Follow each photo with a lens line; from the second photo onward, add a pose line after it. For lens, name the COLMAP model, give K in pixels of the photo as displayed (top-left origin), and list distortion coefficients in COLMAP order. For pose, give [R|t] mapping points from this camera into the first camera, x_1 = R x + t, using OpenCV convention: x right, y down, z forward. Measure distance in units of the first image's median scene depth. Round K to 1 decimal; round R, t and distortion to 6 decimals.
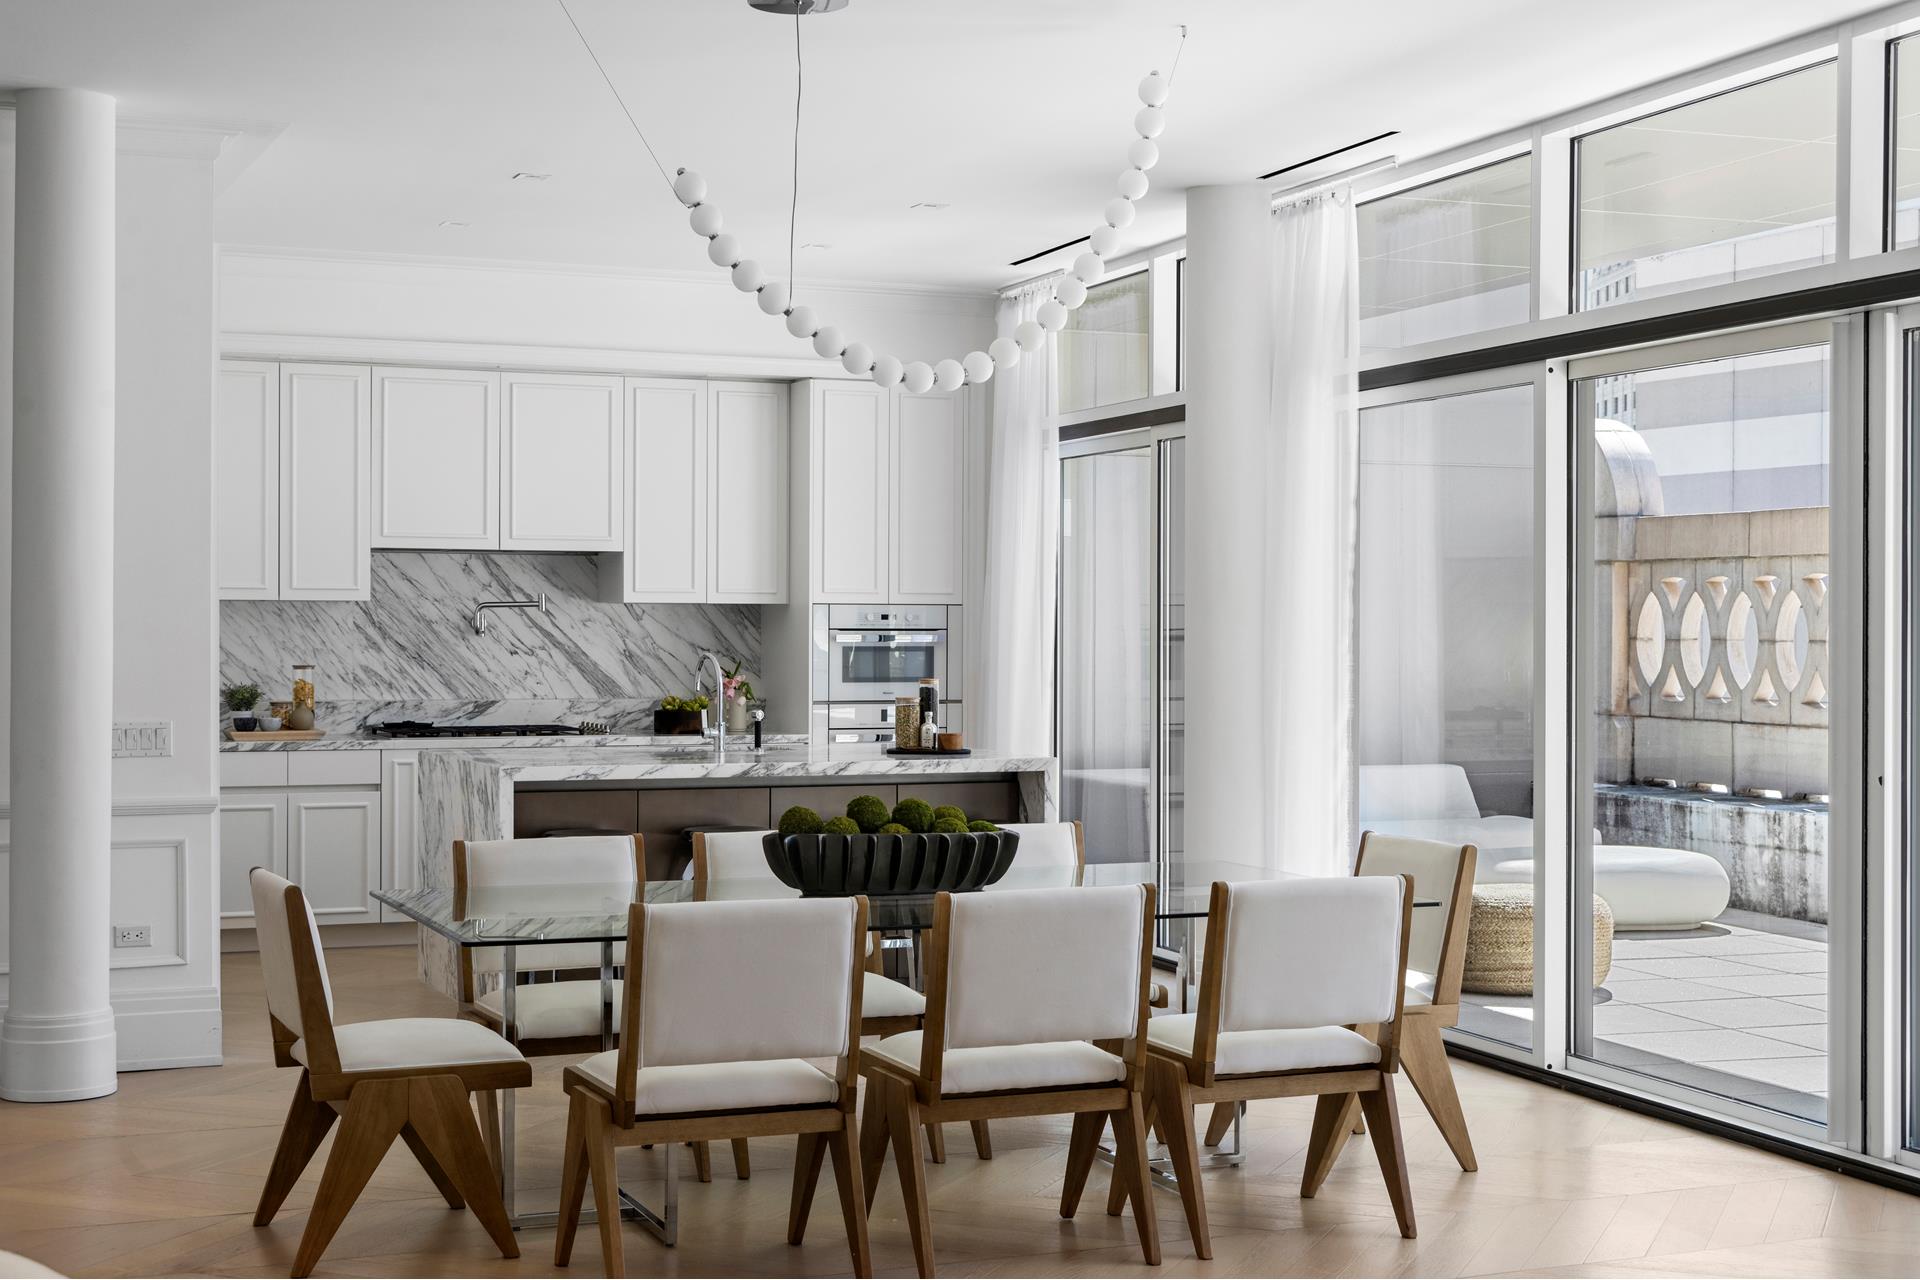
lens RADIAL K [[2682.4, 0, 967.0], [0, 2682.4, 643.4], [0, 0, 1]] dist [0.024770, 0.000000]
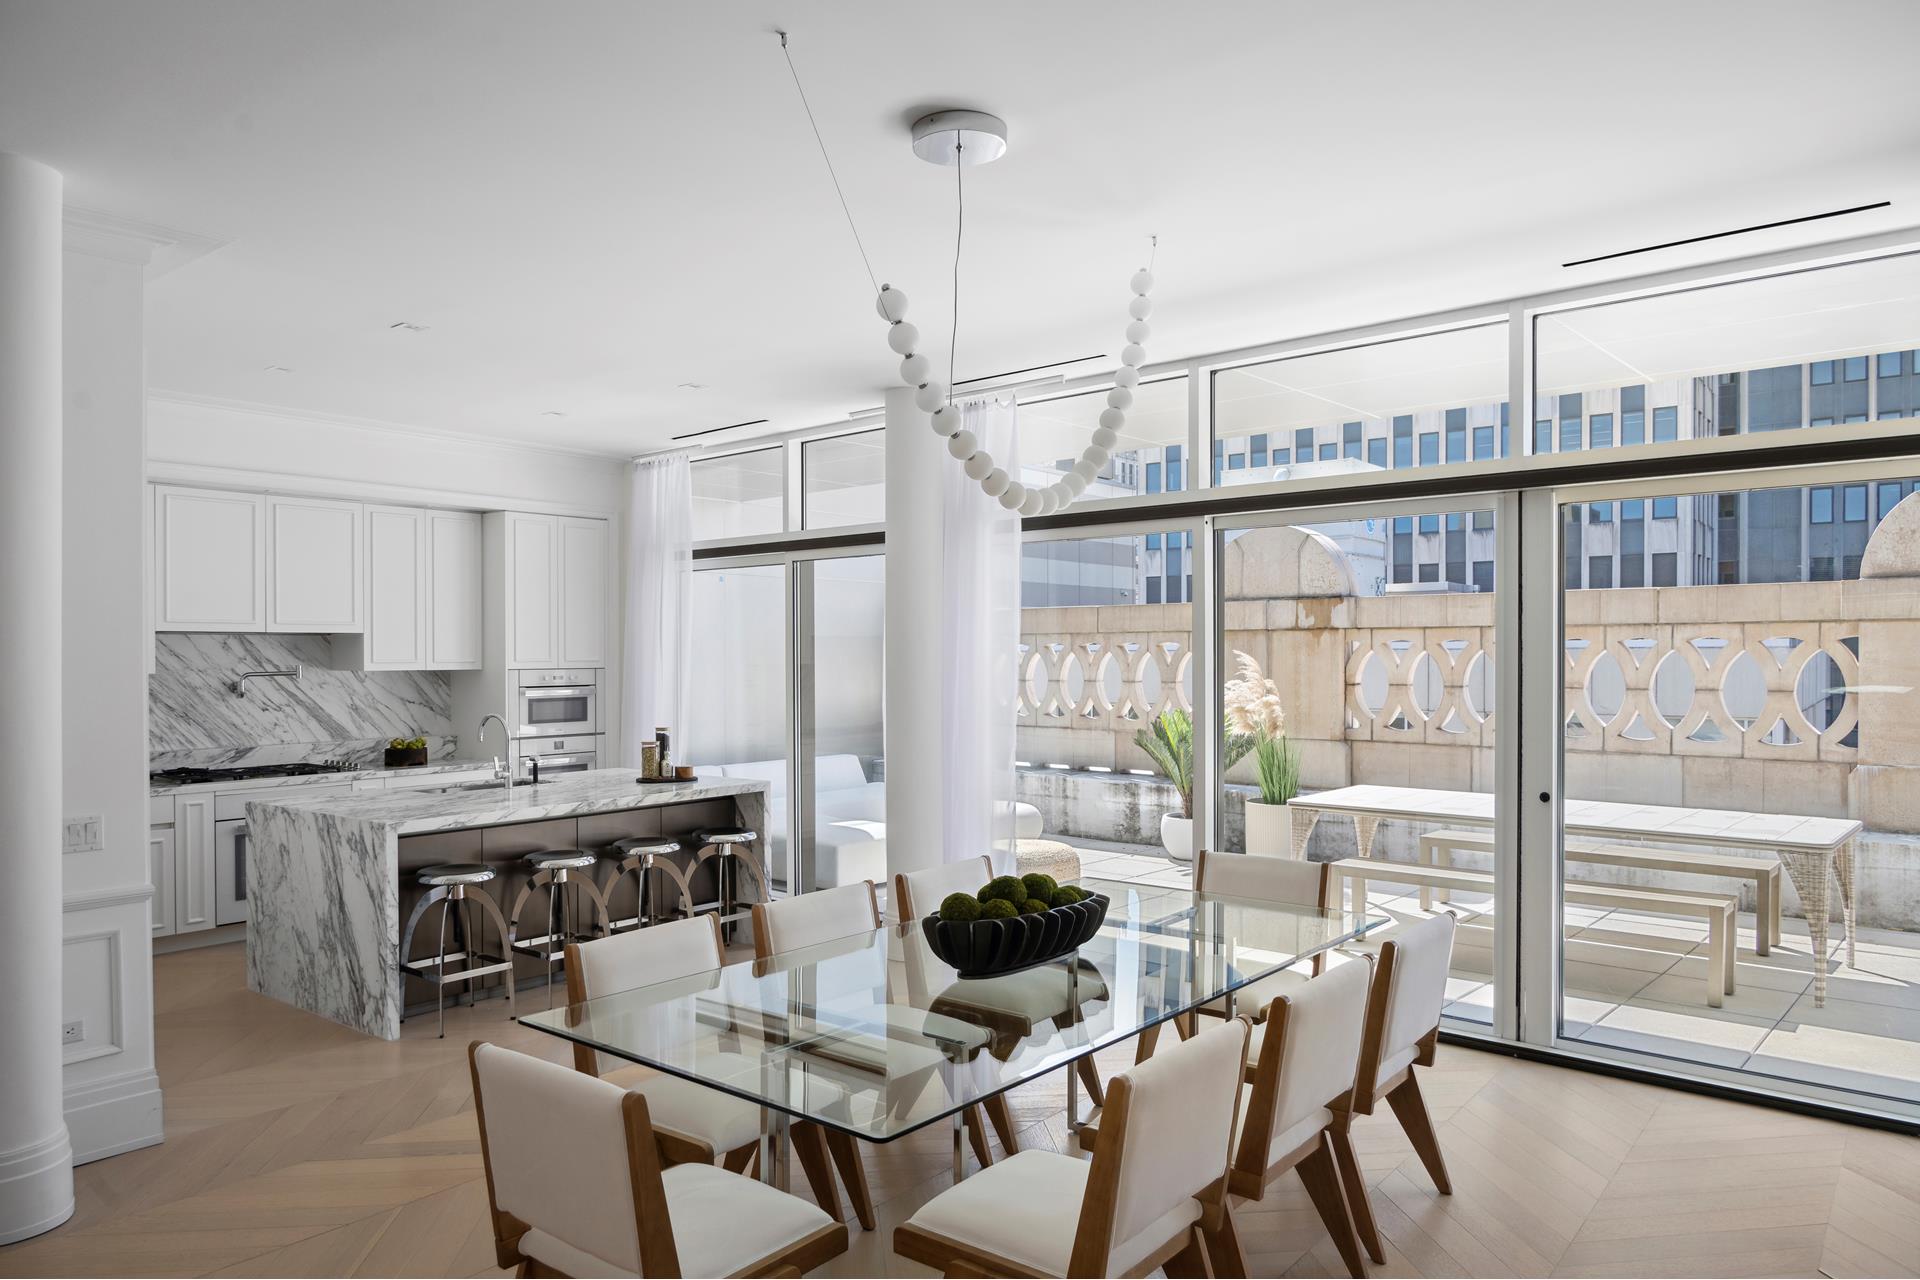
lens RADIAL K [[1264.6, 0, 966.5], [0, 1264.6, 660.4], [0, 0, 1]] dist [-0.006735, -0.003800]
pose [[0.879502, -0.010265, 0.475785, -0.171812], [0.010716, 0.999941, 0.001764, -0.019353], [-0.475775, 0.003547, 0.879560, 0.313876]]
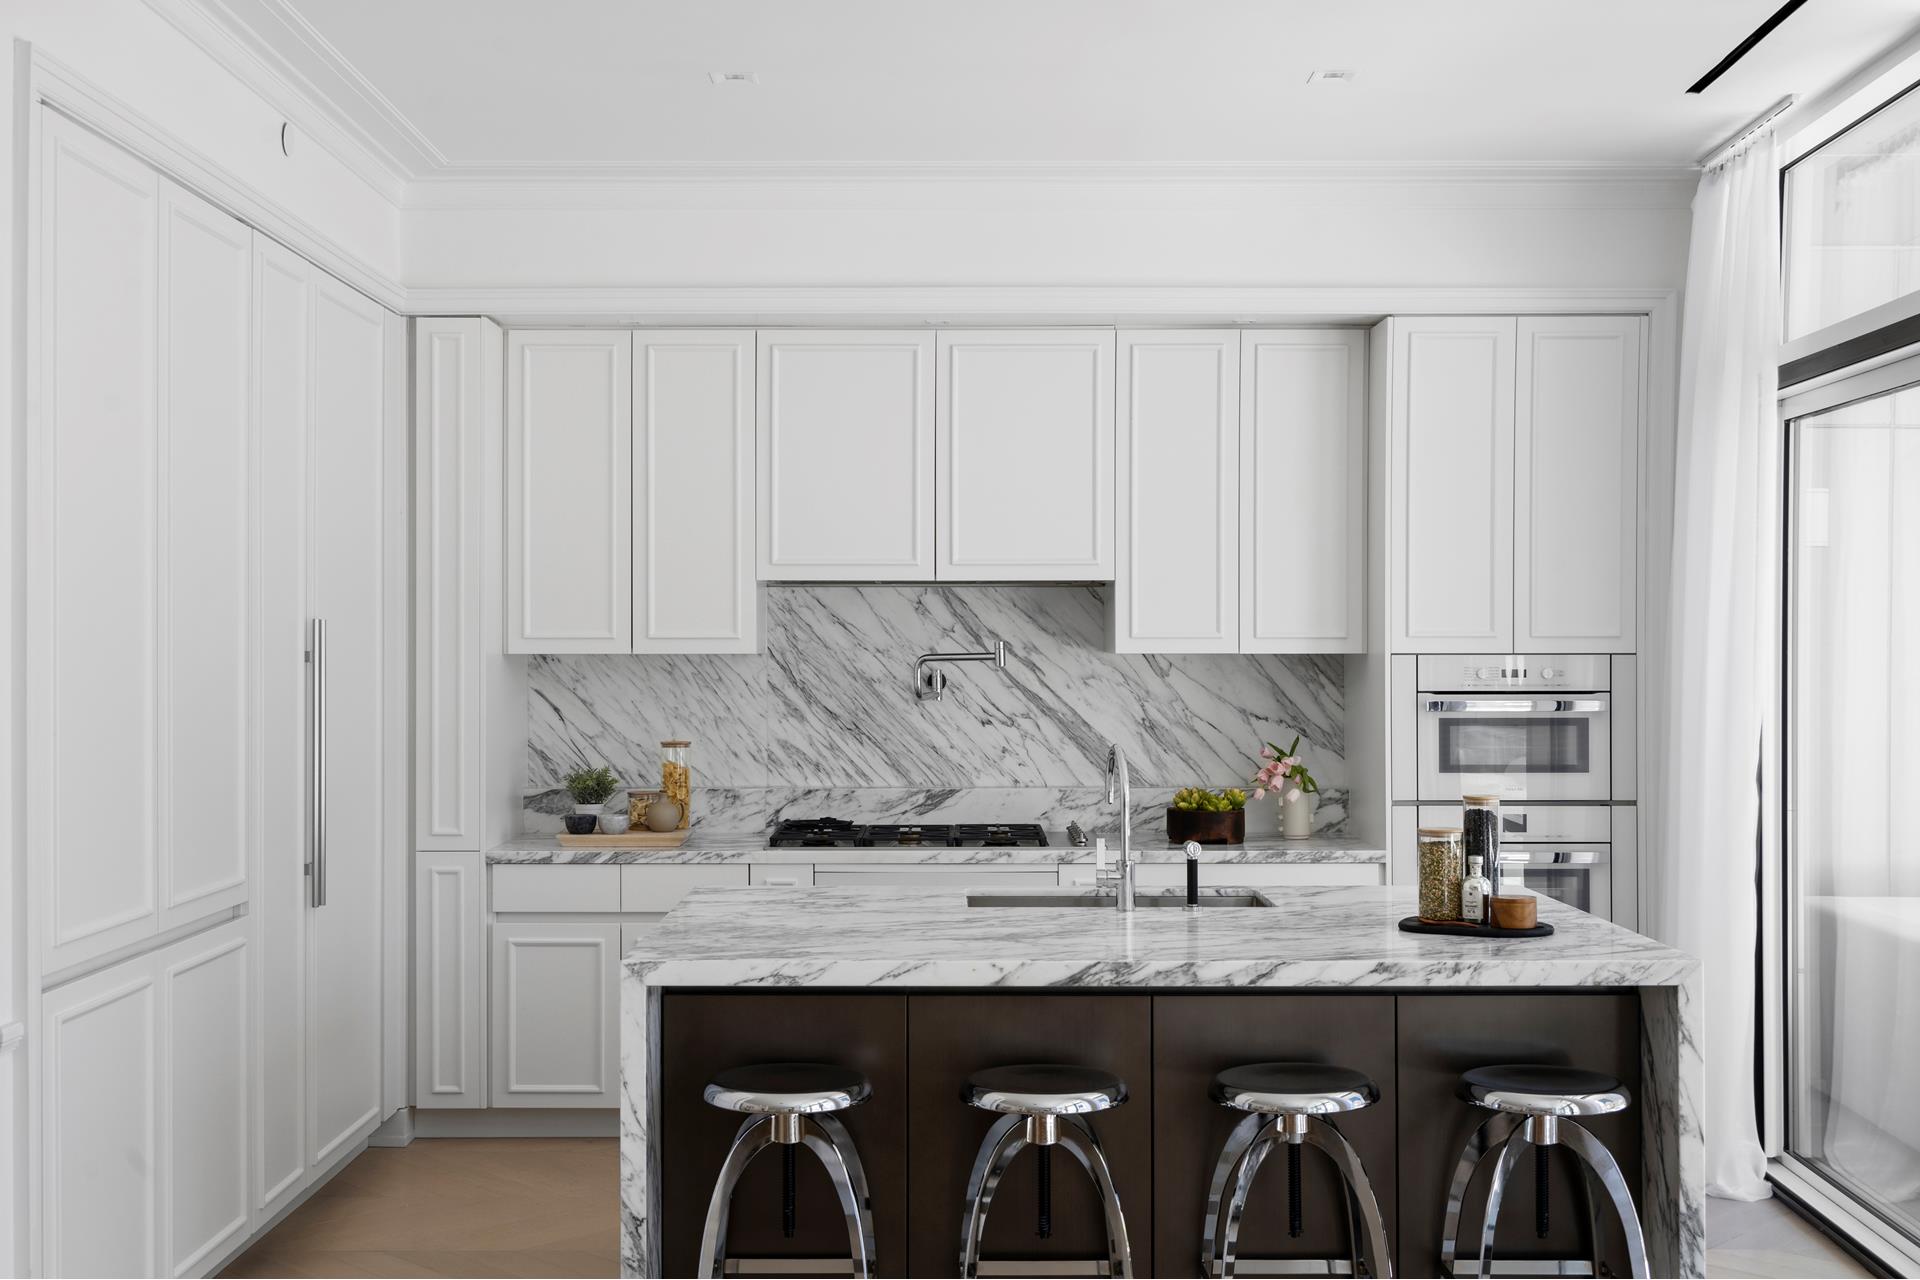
lens RADIAL K [[2187.6, 0, 951.6], [0, 2187.6, 660.1], [0, 0, 1]] dist [0.034241, 0.000000]
pose [[0.919700, -0.001679, -0.392619, 0.058688], [0.001469, 0.999999, -0.000835, -0.013802], [0.392620, 0.000191, 0.919701, 0.484684]]
